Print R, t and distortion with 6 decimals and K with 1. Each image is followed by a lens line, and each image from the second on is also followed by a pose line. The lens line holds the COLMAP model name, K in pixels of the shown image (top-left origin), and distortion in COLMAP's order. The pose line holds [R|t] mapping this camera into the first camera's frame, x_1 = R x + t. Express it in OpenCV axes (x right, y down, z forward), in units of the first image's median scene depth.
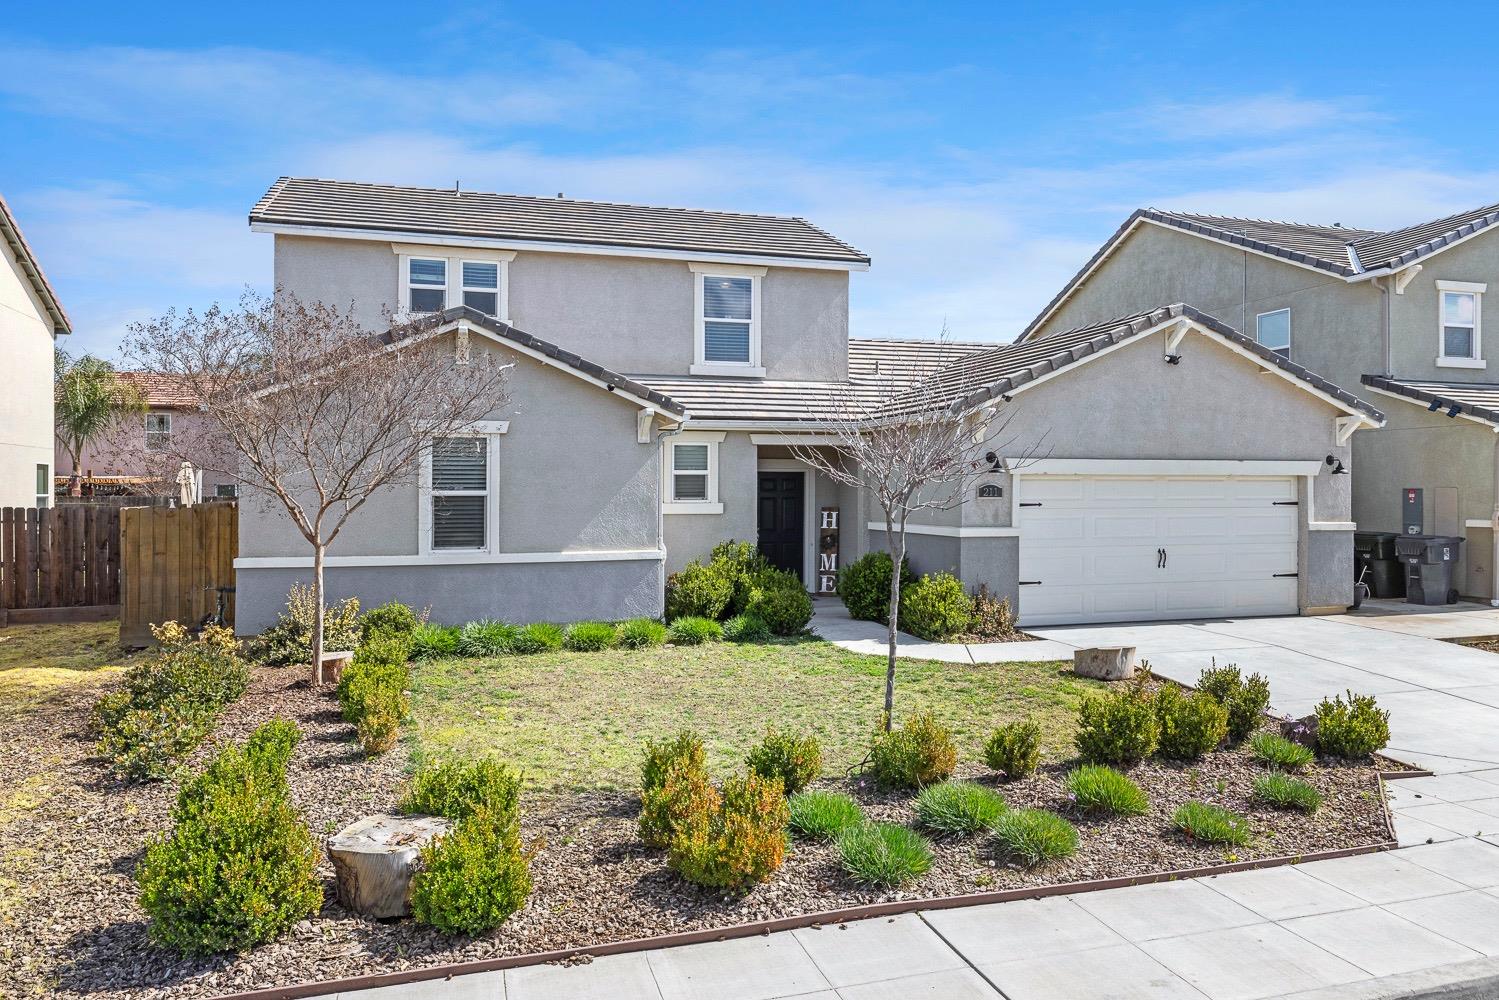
lens RADIAL K [[1160.5, 0, 751.2], [0, 1160.5, 497.0], [0, 0, 1]] dist [-0.003617, 0.003928]
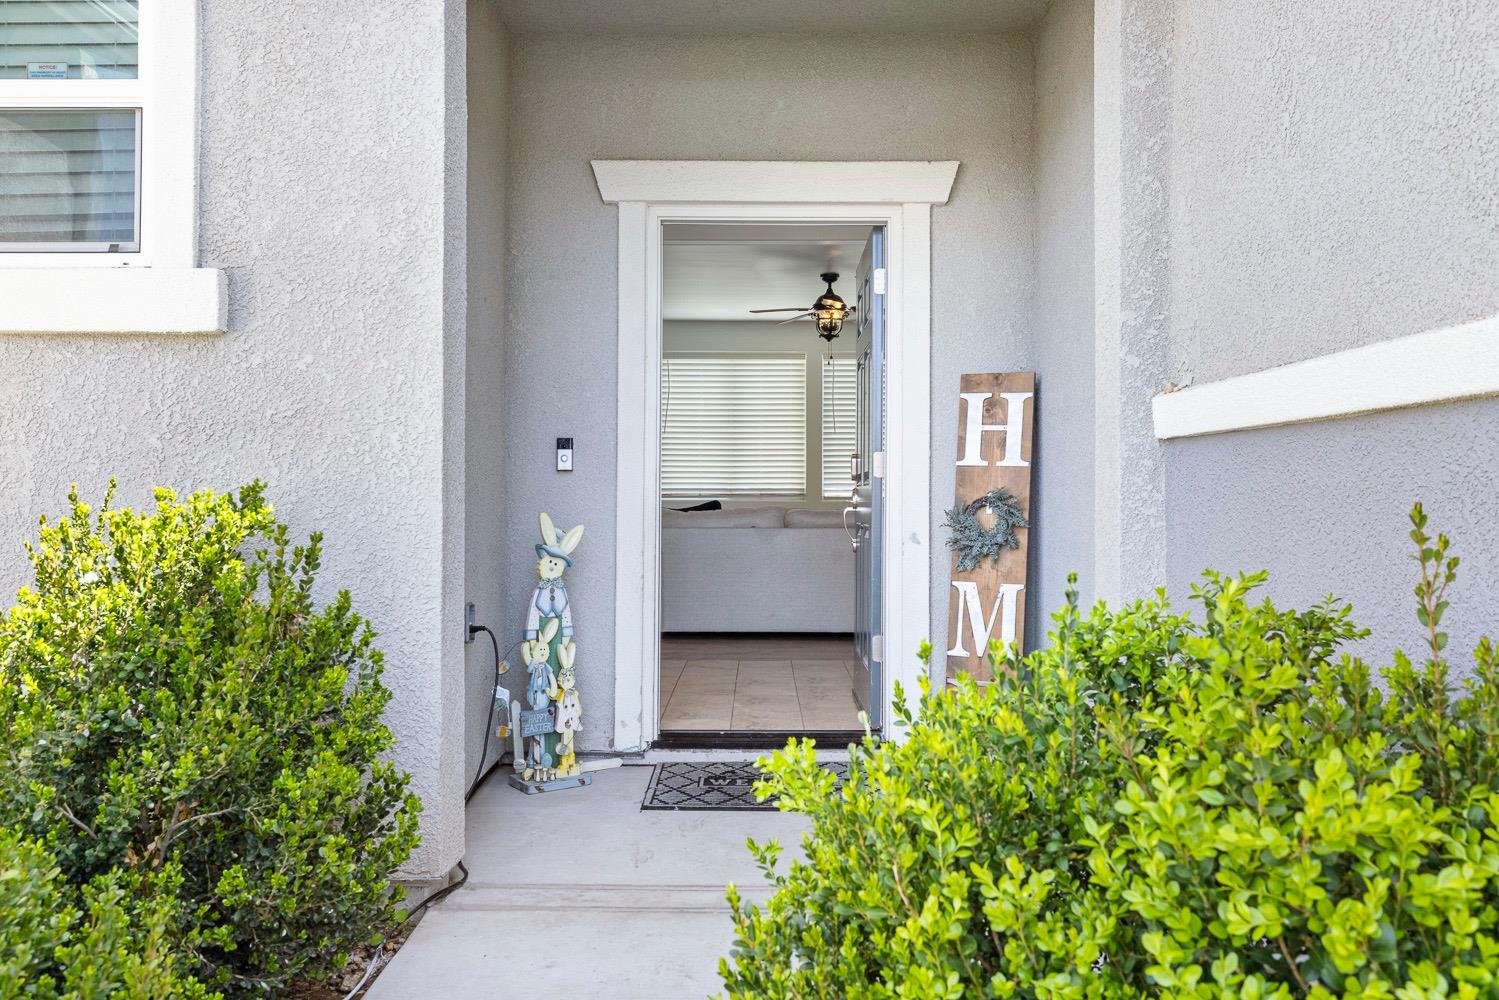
lens RADIAL K [[1205.3, 0, 744.6], [0, 1205.3, 496.7], [0, 0, 1]] dist [0.006989, -0.017188]
pose [[0.957540, 0.006299, -0.288232, 0.103027], [-0.008480, 0.999944, -0.006318, 0.040307], [0.288176, 0.008494, 0.957540, 0.892272]]
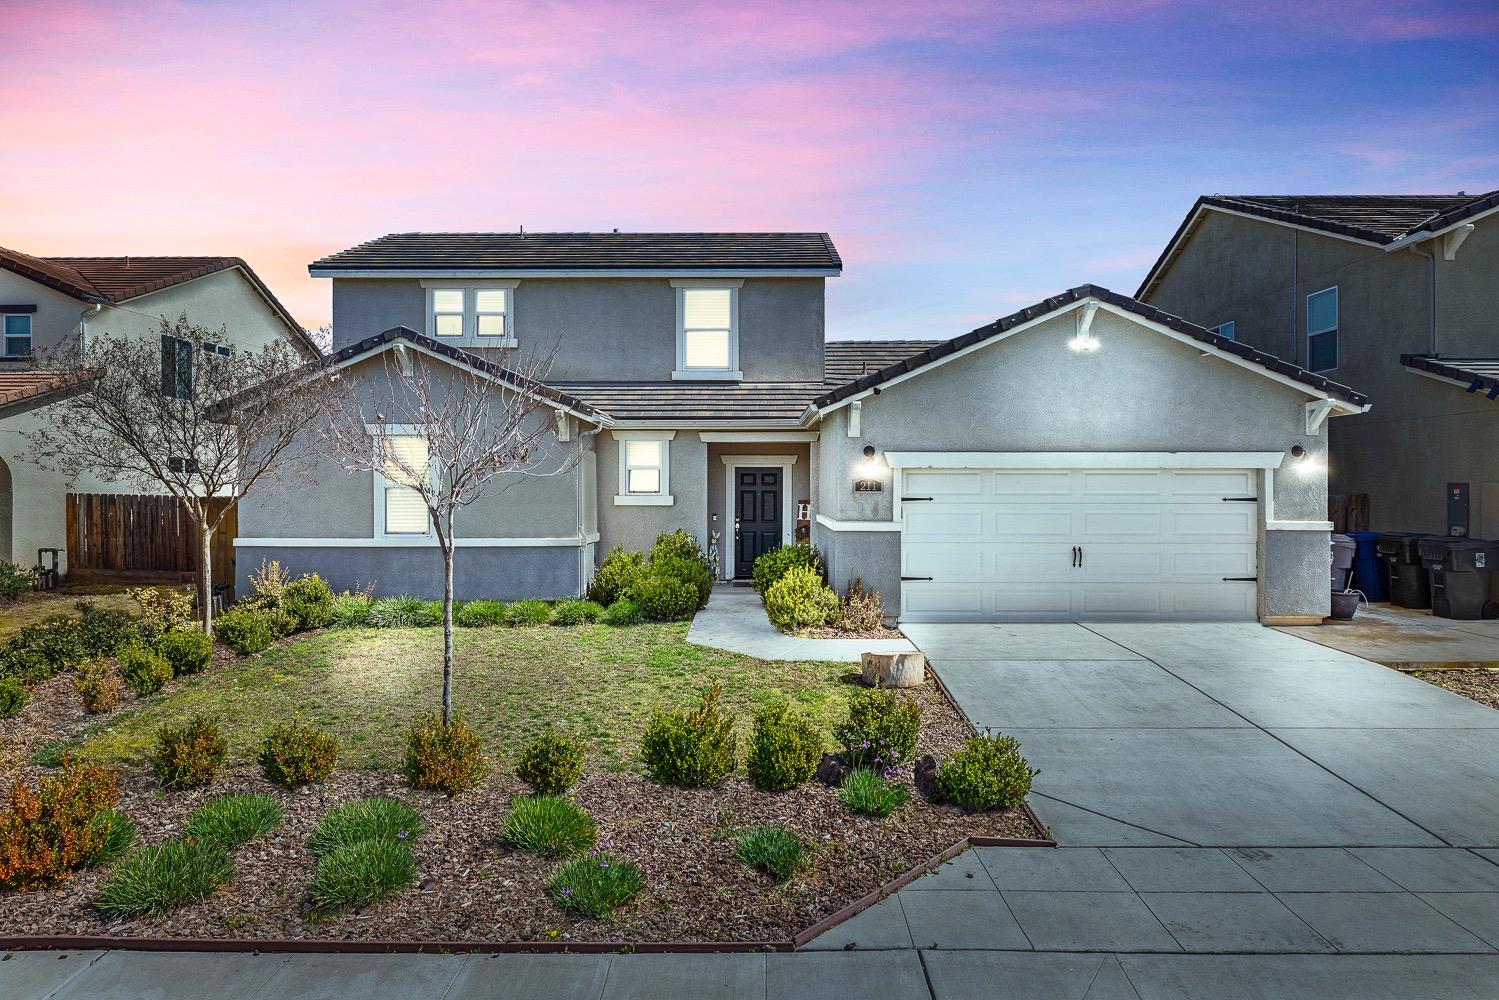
lens RADIAL K [[948.7, 0, 706.7], [0, 948.7, 492.1], [0, 0, 1]] dist [-0.000544, -0.000723]
pose [[0.945742, 0.004056, -0.324894, 0.309735], [-0.003102, 0.999989, 0.003452, -0.001545], [0.324904, -0.002257, 0.945744, 0.169596]]
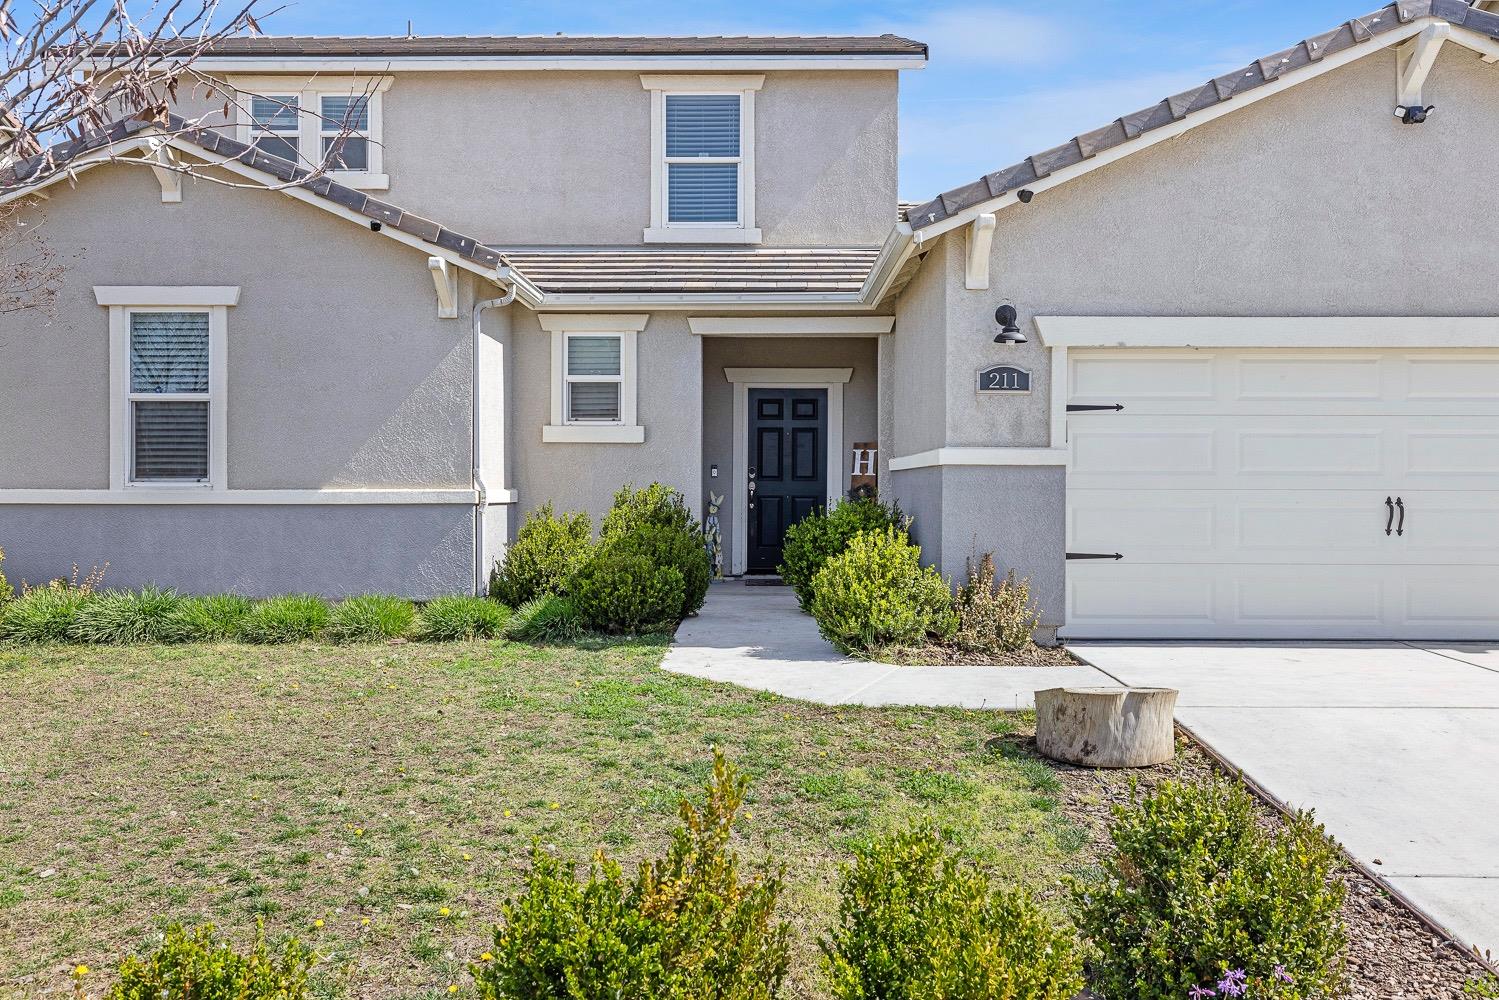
lens RADIAL K [[1205.3, 0, 709.7], [0, 1205.3, 489.9], [0, 0, 1]] dist [0.006989, -0.017188]
pose [[0.947847, 0.006443, -0.318661, 0.232033], [-0.007860, 0.999964, -0.003161, 0.044098], [0.318629, 0.005501, 0.947864, 0.397679]]
